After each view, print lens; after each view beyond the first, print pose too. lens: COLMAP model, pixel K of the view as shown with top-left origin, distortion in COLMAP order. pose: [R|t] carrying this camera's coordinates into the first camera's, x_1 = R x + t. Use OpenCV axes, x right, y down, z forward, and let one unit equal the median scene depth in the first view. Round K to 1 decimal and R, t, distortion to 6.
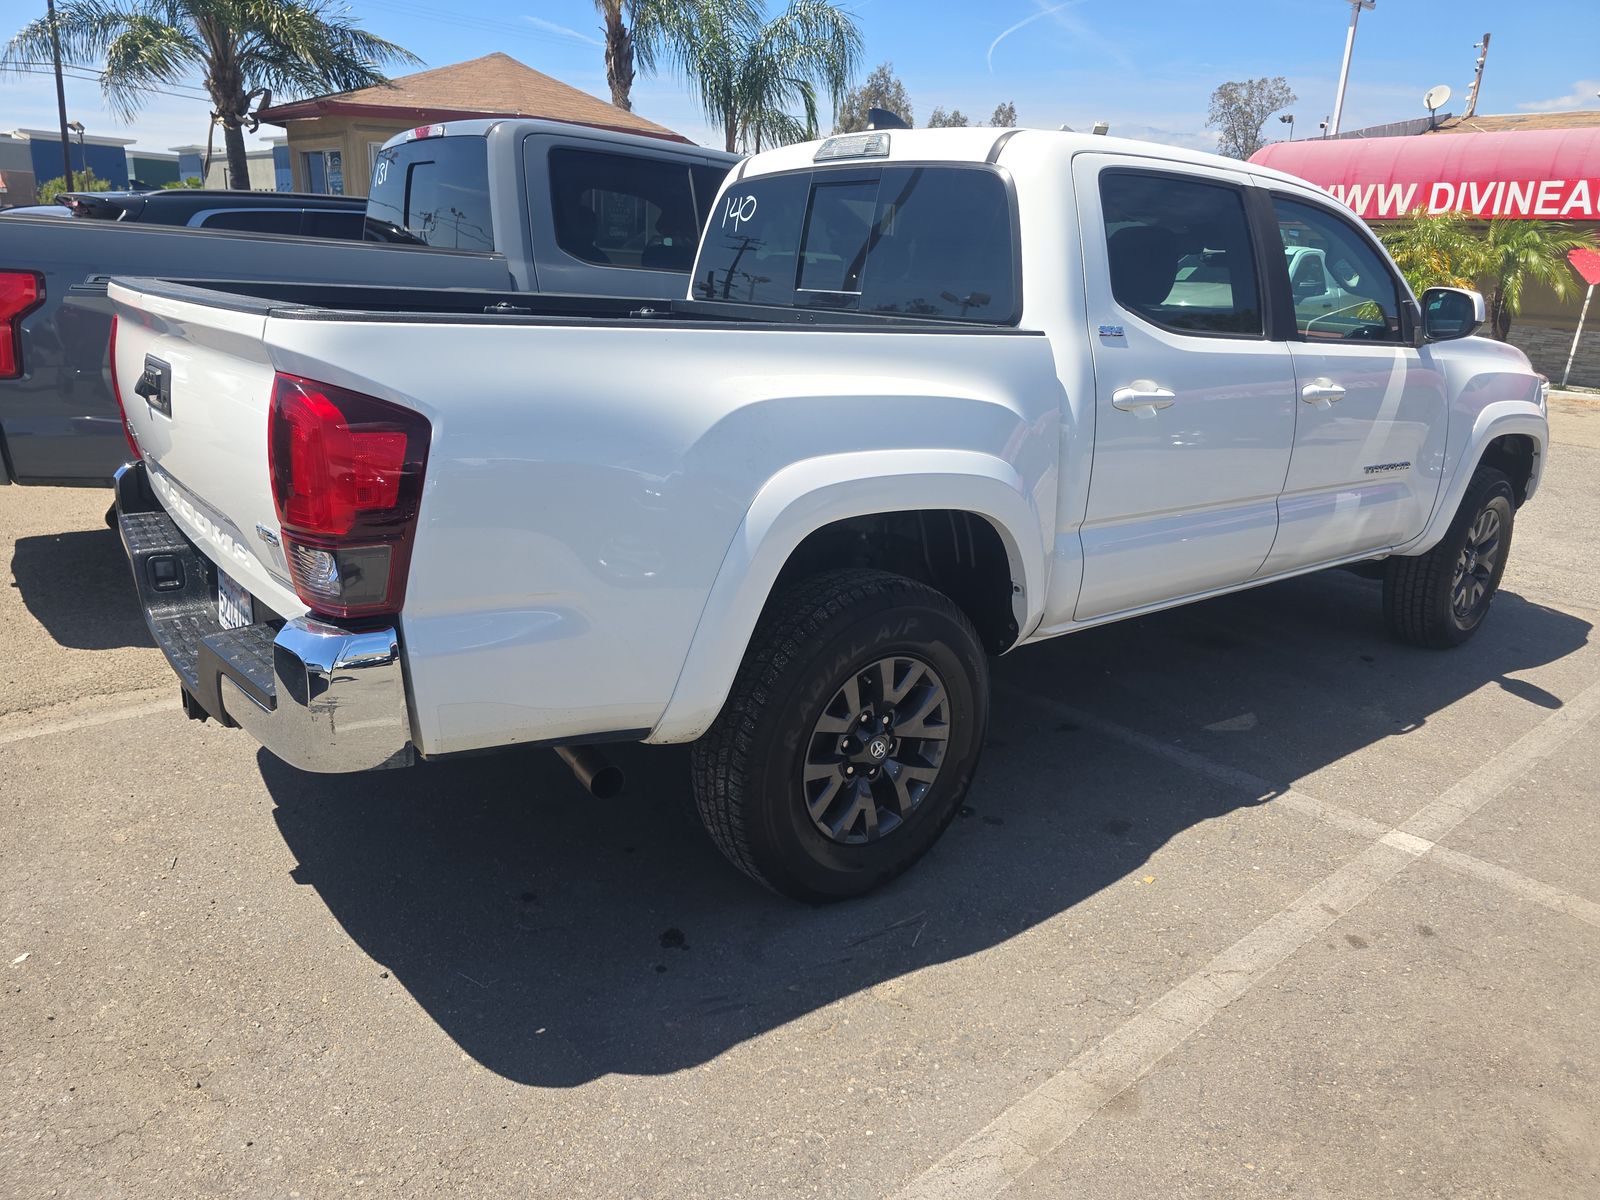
lens RADIAL K [[1094.8, 0, 799.1], [0, 1094.8, 596.6], [0, 0, 1]] dist [0.019181, -0.011096]
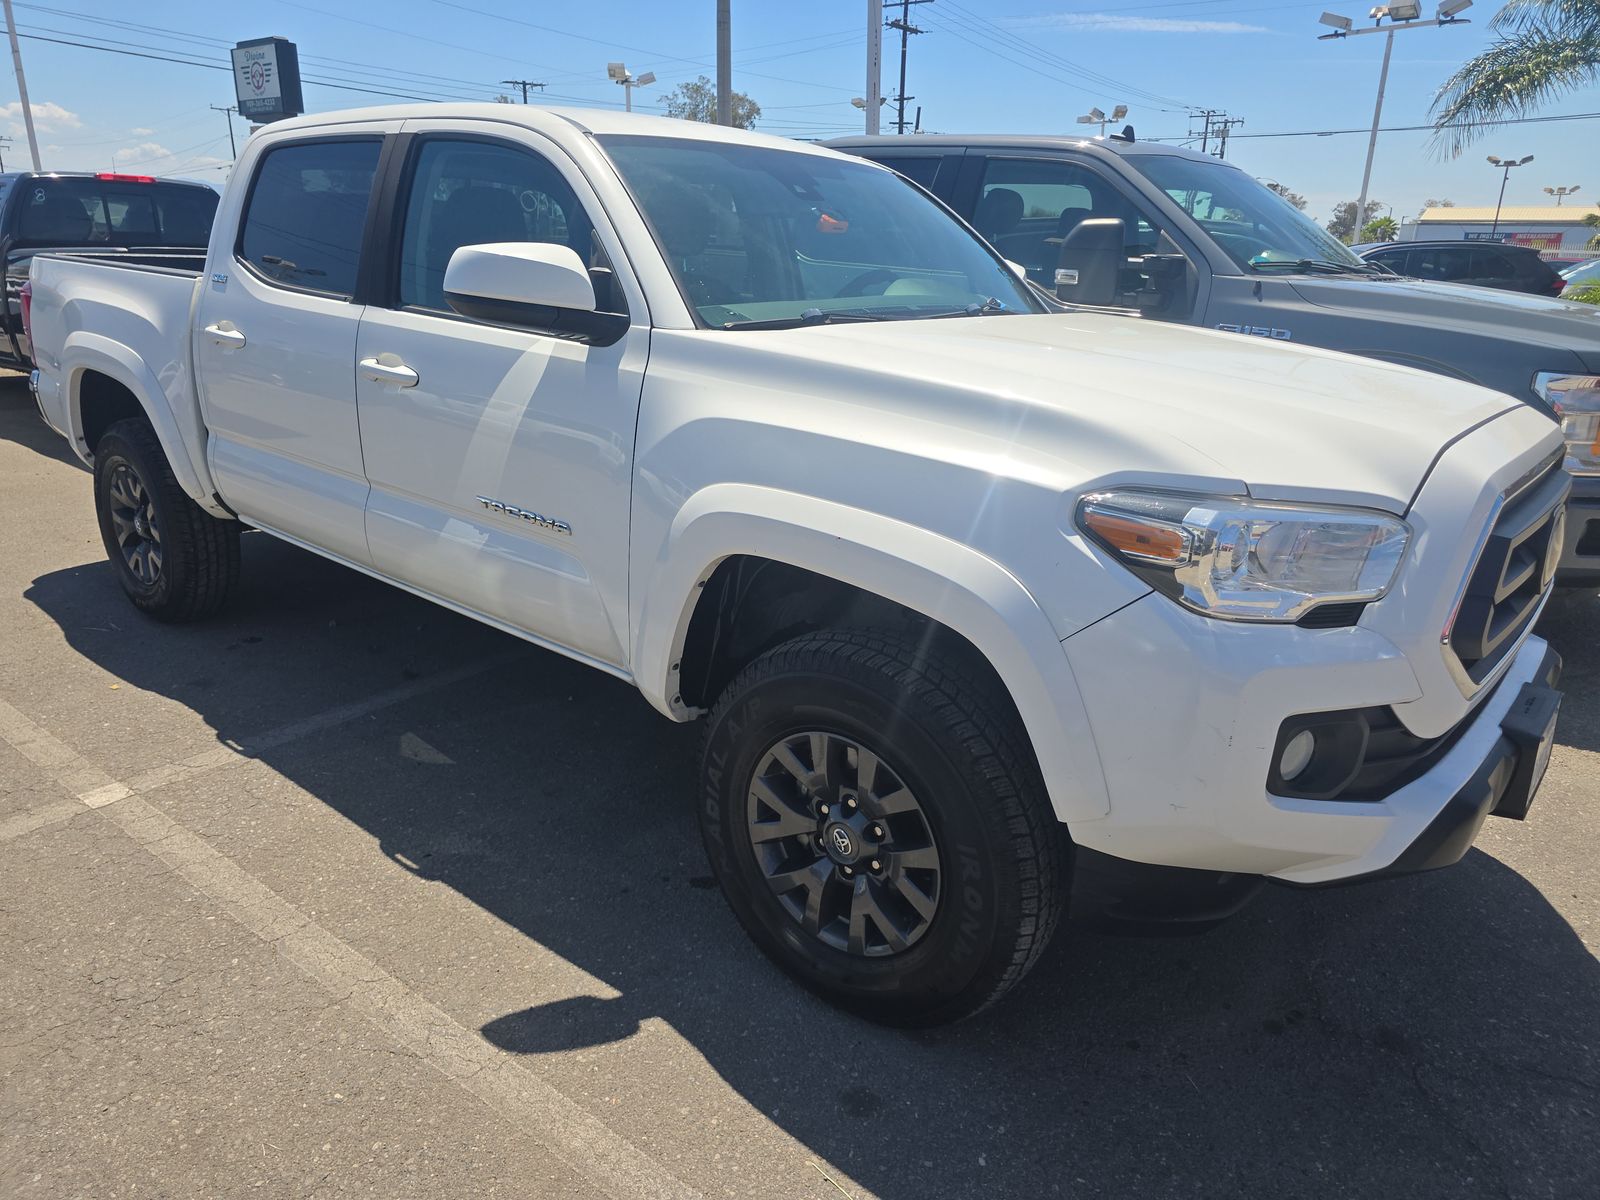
lens RADIAL K [[1094.8, 0, 808.0], [0, 1094.8, 595.1], [0, 0, 1]] dist [0.019181, -0.011096]
pose [[0.191647, 0.262178, -0.945798, 1.267558], [-0.302449, 0.932540, 0.197218, -0.267920], [0.933700, 0.248259, 0.258014, 1.046865]]
